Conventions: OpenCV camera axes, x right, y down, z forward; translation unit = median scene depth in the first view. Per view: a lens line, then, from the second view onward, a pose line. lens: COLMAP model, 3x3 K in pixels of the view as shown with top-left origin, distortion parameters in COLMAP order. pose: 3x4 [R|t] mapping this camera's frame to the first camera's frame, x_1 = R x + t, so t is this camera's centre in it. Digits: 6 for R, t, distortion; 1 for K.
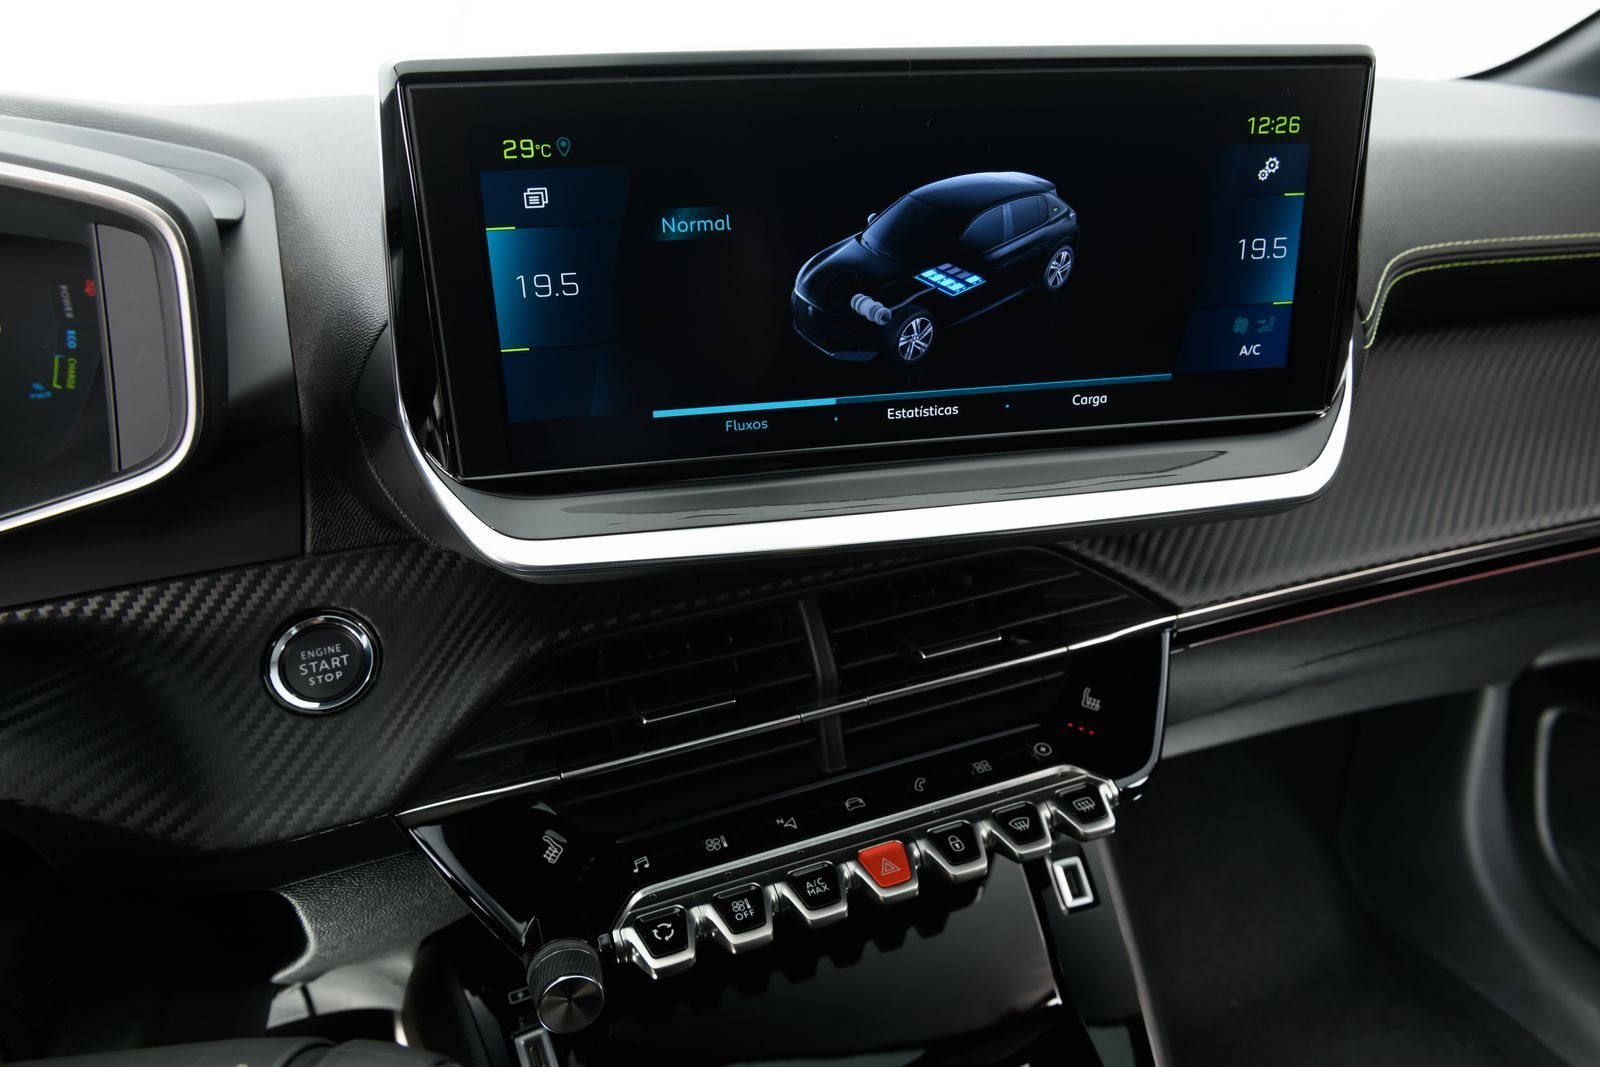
lens RADIAL K [[1077.4, 0, 801.9], [0, 1077.4, 525.5], [0, 0, 1]] dist [-0.024155, -0.000131]
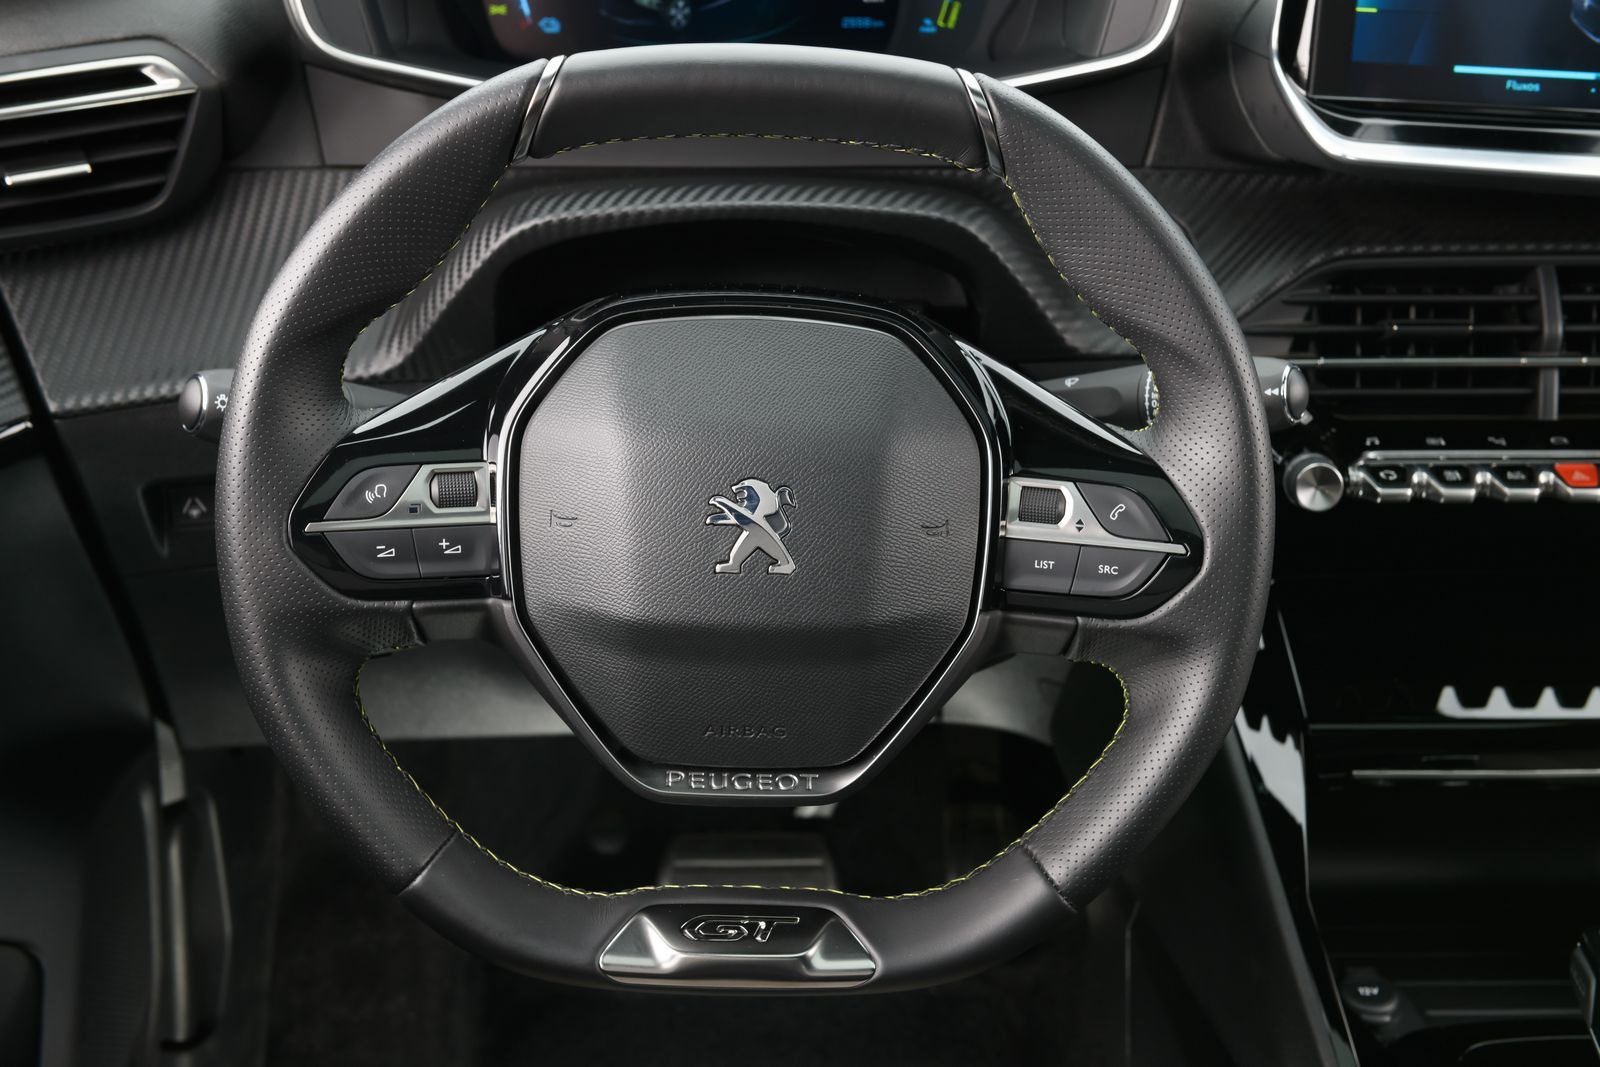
lens RADIAL K [[2526.2, 0, 805.0], [0, 2526.2, 525.1], [0, 0, 1]] dist [0.034576, 0.000000]
pose [[0.945351, 0.156895, -0.285825, 0.089114], [-0.176951, 0.983164, -0.045580, 0.729605], [0.273862, 0.093666, 0.957197, -2.168476]]
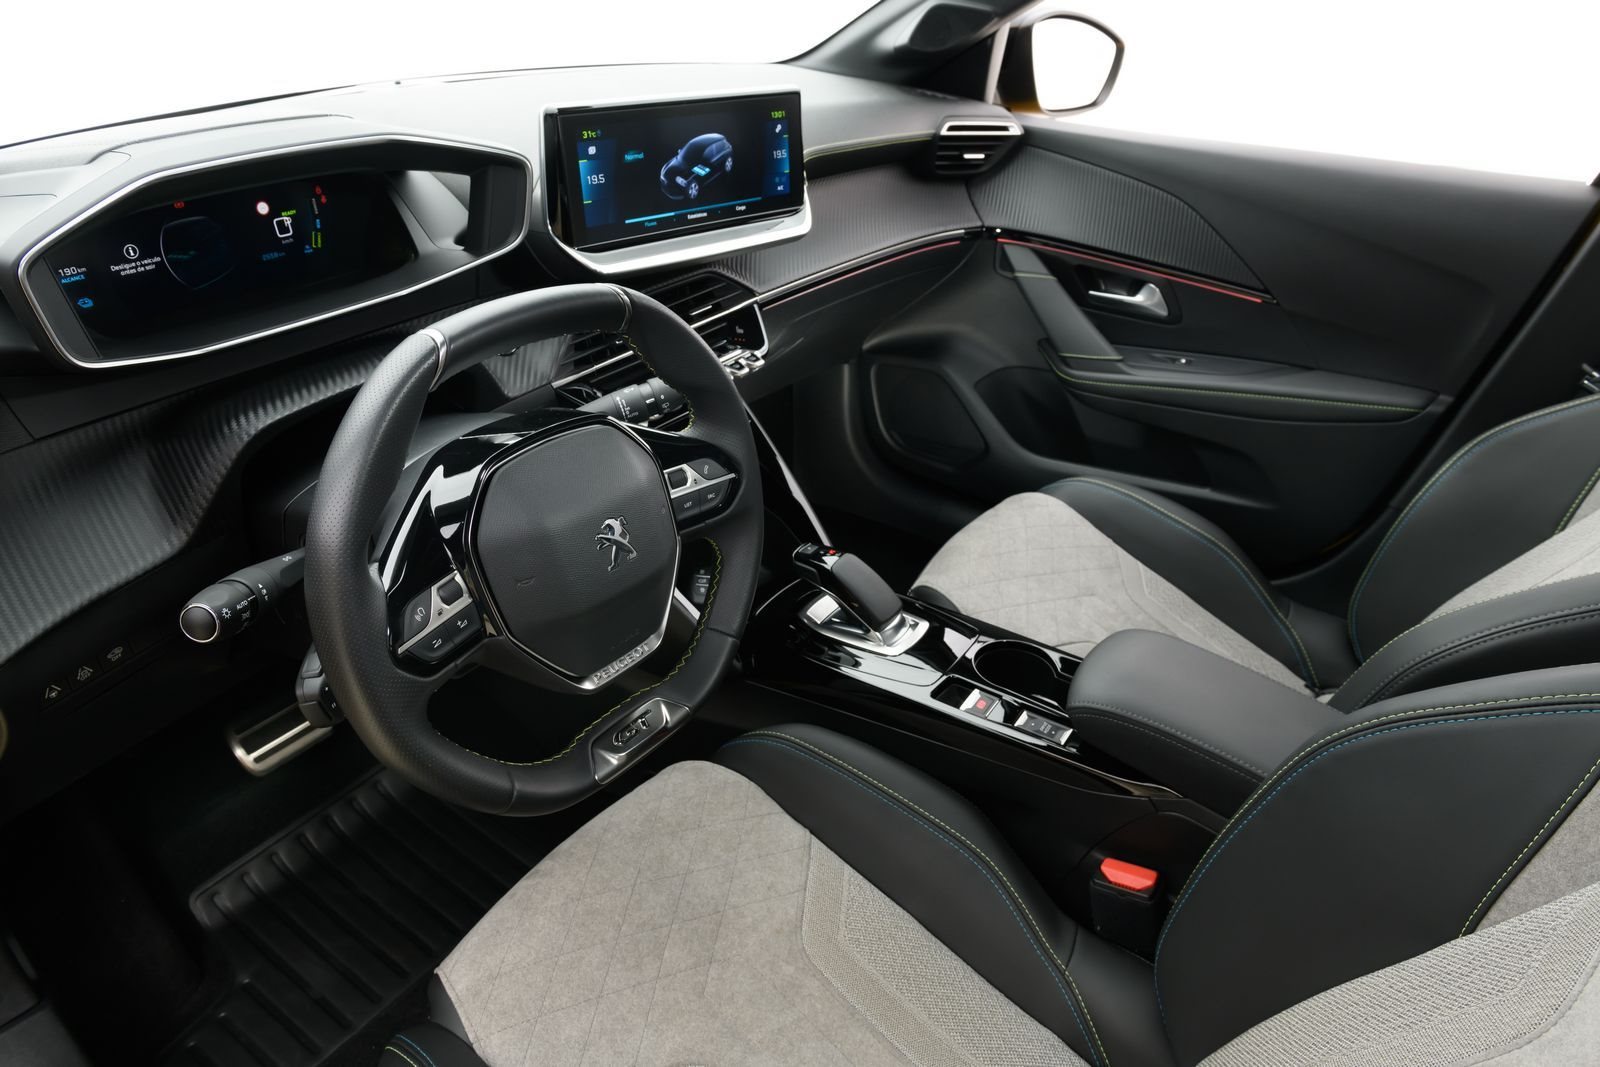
lens RADIAL K [[1082.1, 0, 809.3], [0, 1082.1, 524.3], [0, 0, 1]] dist [0.008514, -0.008947]
pose [[0.814964, -0.234533, 0.529932, -1.451151], [0.192821, 0.972085, 0.133684, 0.393048], [-0.546492, -0.006766, 0.837437, -1.732765]]
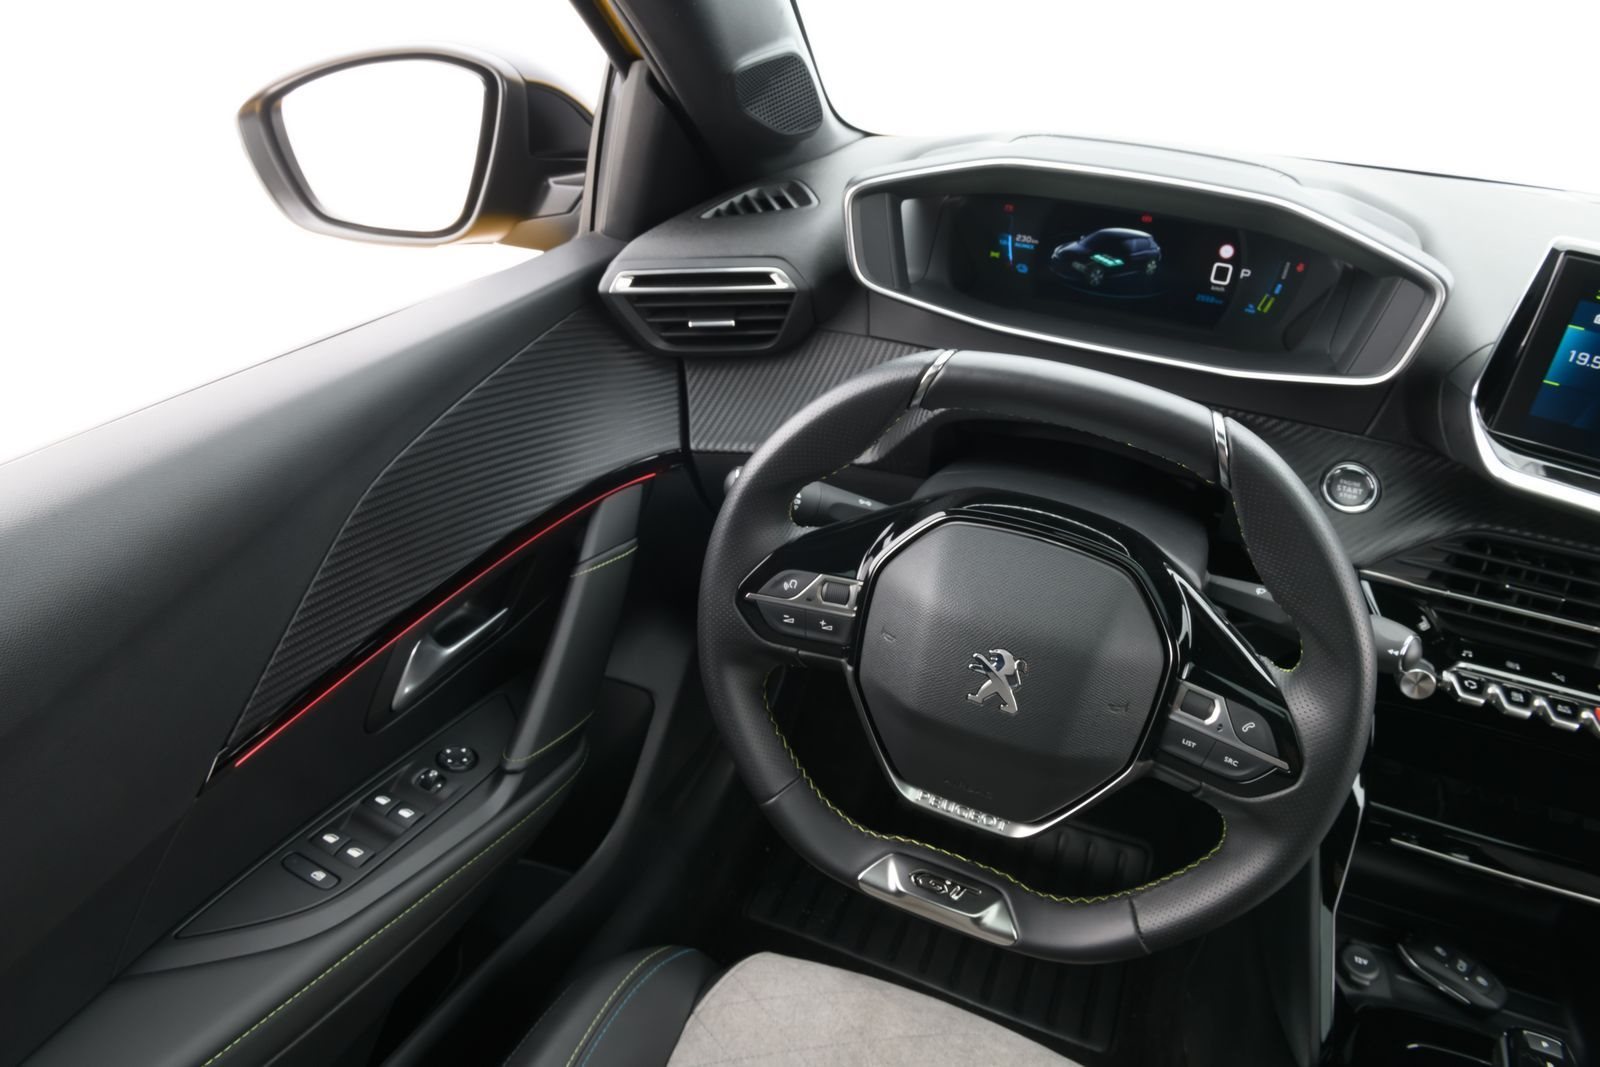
lens RADIAL K [[1077.4, 0, 802.7], [0, 1077.4, 523.8], [0, 0, 1]] dist [-0.024155, -0.000131]
pose [[0.730755, 0.414659, -0.542269, -0.090412], [-0.373958, 0.907737, 0.190182, 0.209255], [0.571098, 0.063809, 0.818398, -1.338172]]
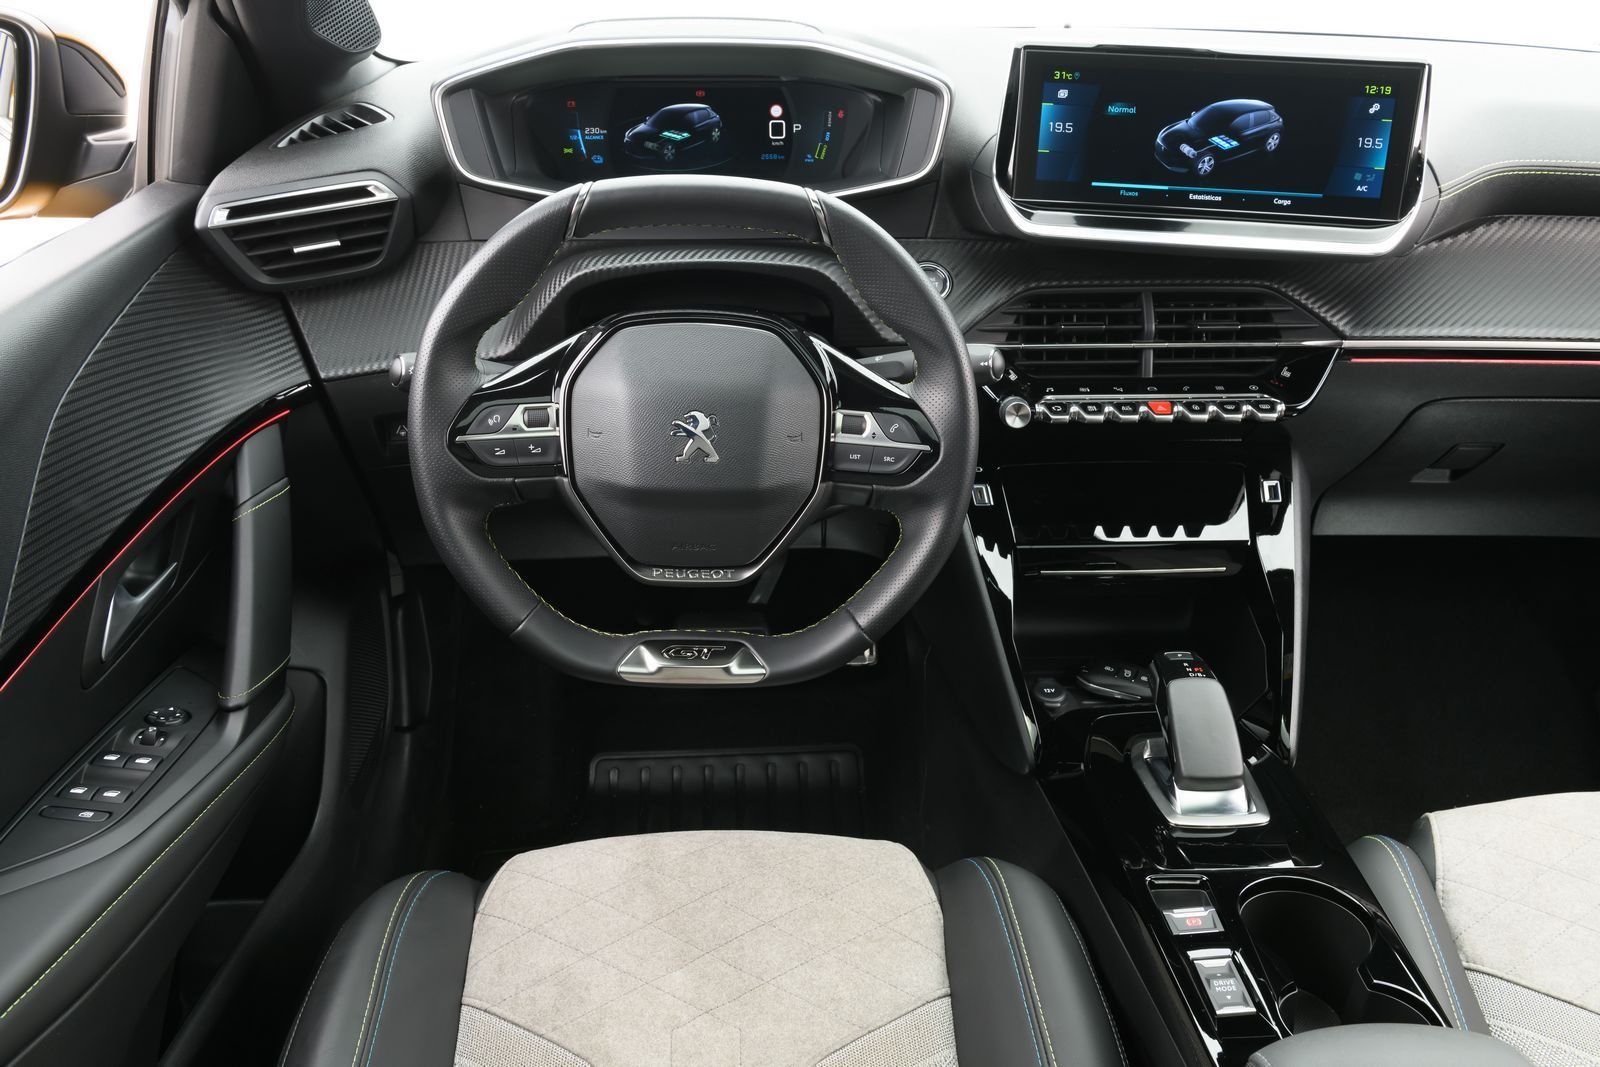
lens RADIAL K [[1519.4, 0, 802.4], [0, 1519.4, 529.7], [0, 0, 1]] dist [-0.003236, 0.000000]
pose [[0.948067, 0.166100, -0.271255, 0.299853], [-0.170485, 0.985332, 0.007496, 0.740695], [0.268521, 0.039138, 0.962478, -2.424720]]
